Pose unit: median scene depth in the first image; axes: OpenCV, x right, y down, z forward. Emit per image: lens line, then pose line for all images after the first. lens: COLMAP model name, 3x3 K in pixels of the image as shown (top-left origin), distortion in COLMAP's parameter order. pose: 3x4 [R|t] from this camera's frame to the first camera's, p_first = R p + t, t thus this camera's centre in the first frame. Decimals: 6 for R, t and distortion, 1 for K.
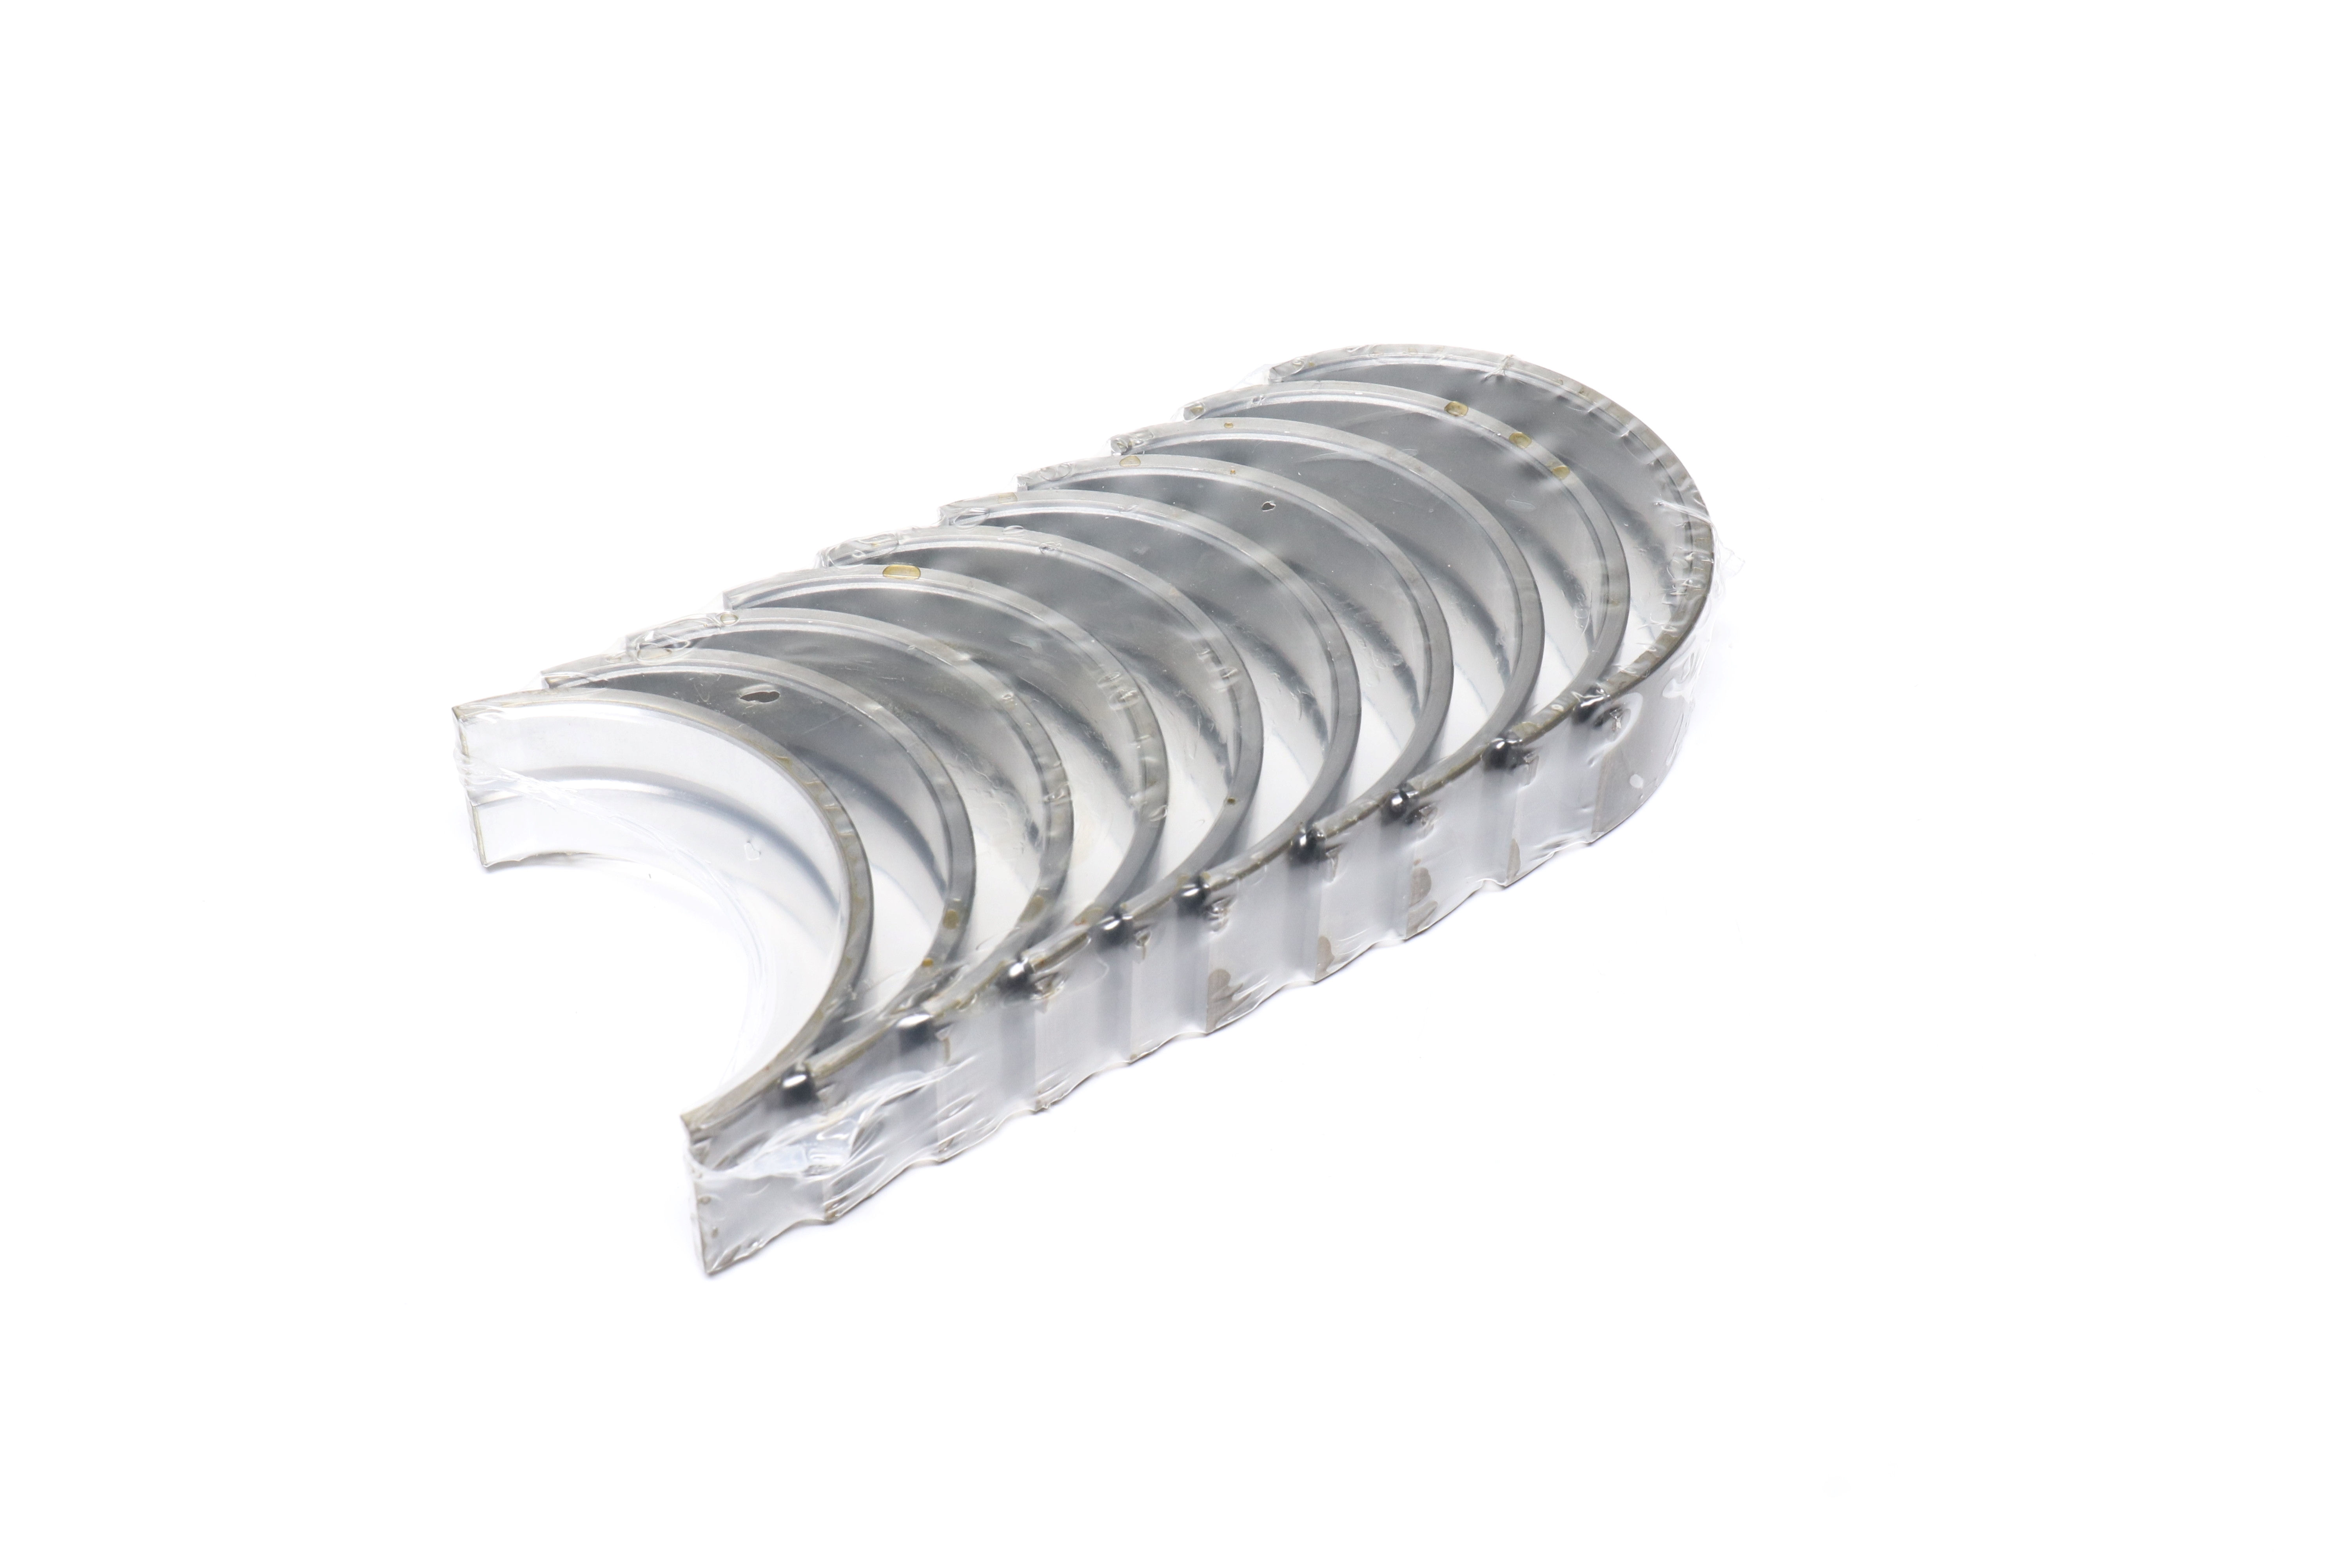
lens RADIAL K [[3830.9, 0, 1176.2], [0, 3830.9, 783.6], [0, 0, 1]] dist [0.007198, 0.000000]
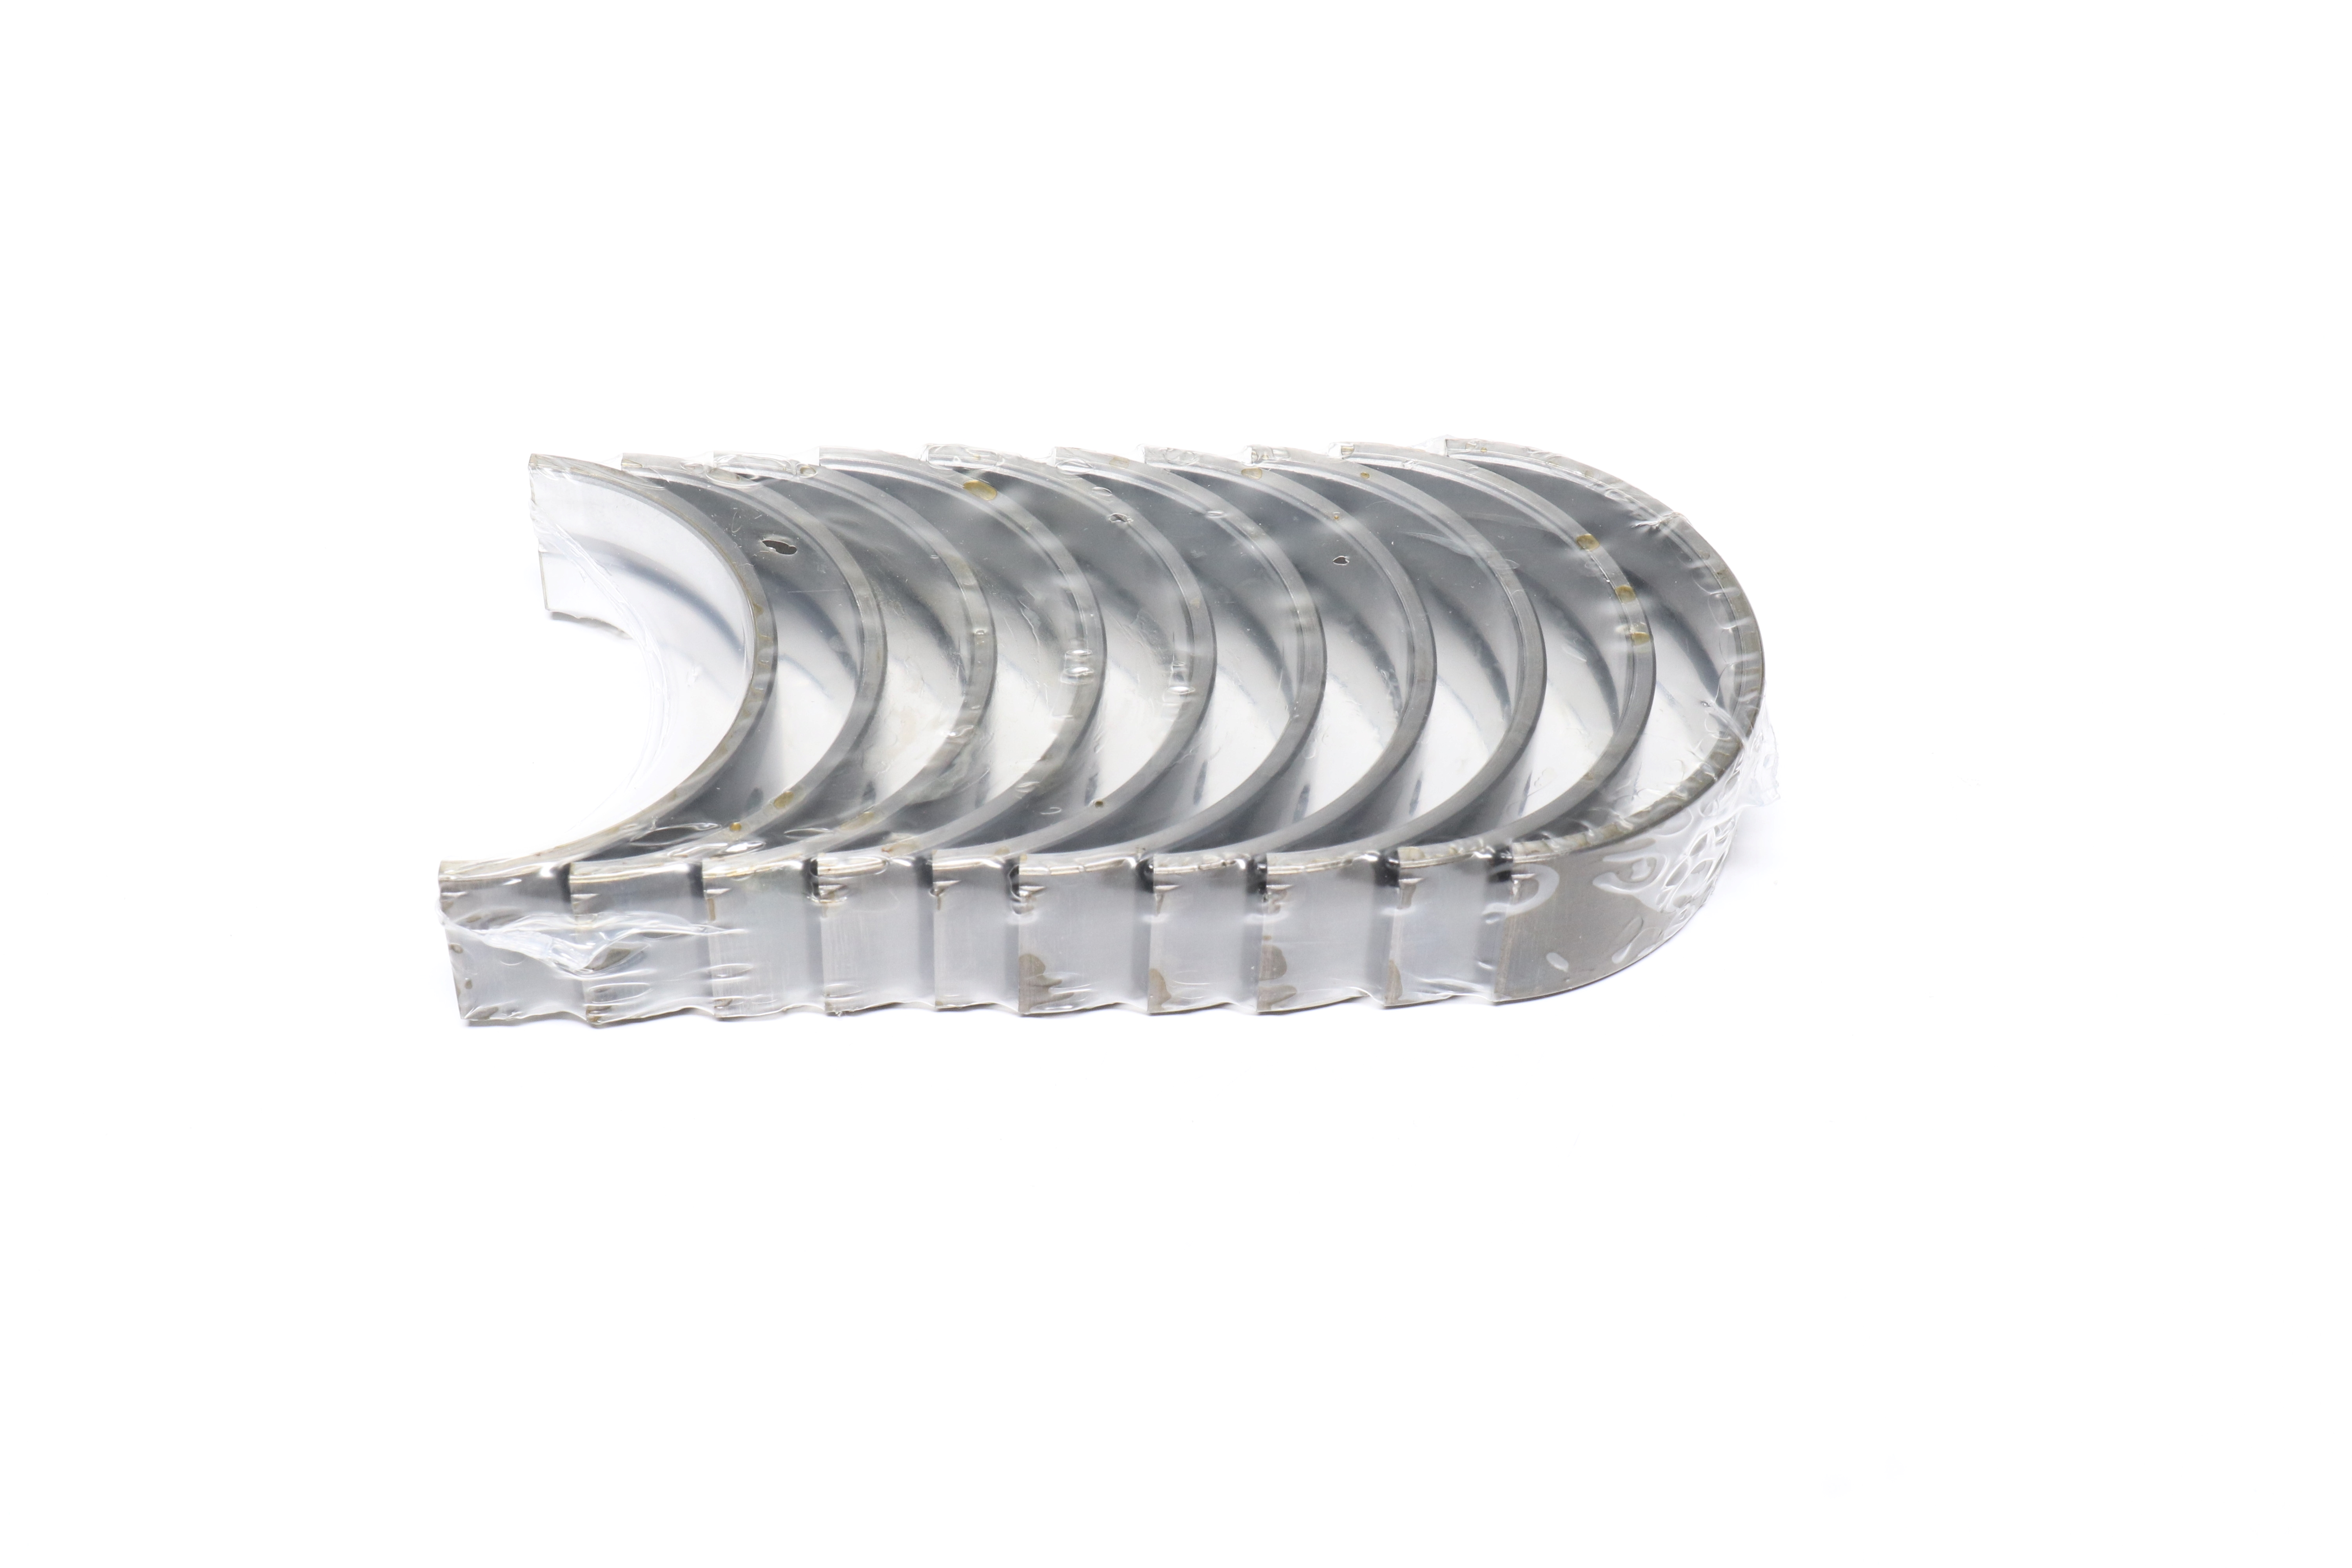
lens RADIAL K [[3830.9, 0, 1176.1], [0, 3830.9, 784.4], [0, 0, 1]] dist [0.007198, 0.000000]
pose [[0.853359, 0.371527, -0.365714, 0.389258], [-0.371101, 0.925608, 0.074391, -0.080630], [0.366146, 0.072235, 0.927750, 0.077200]]
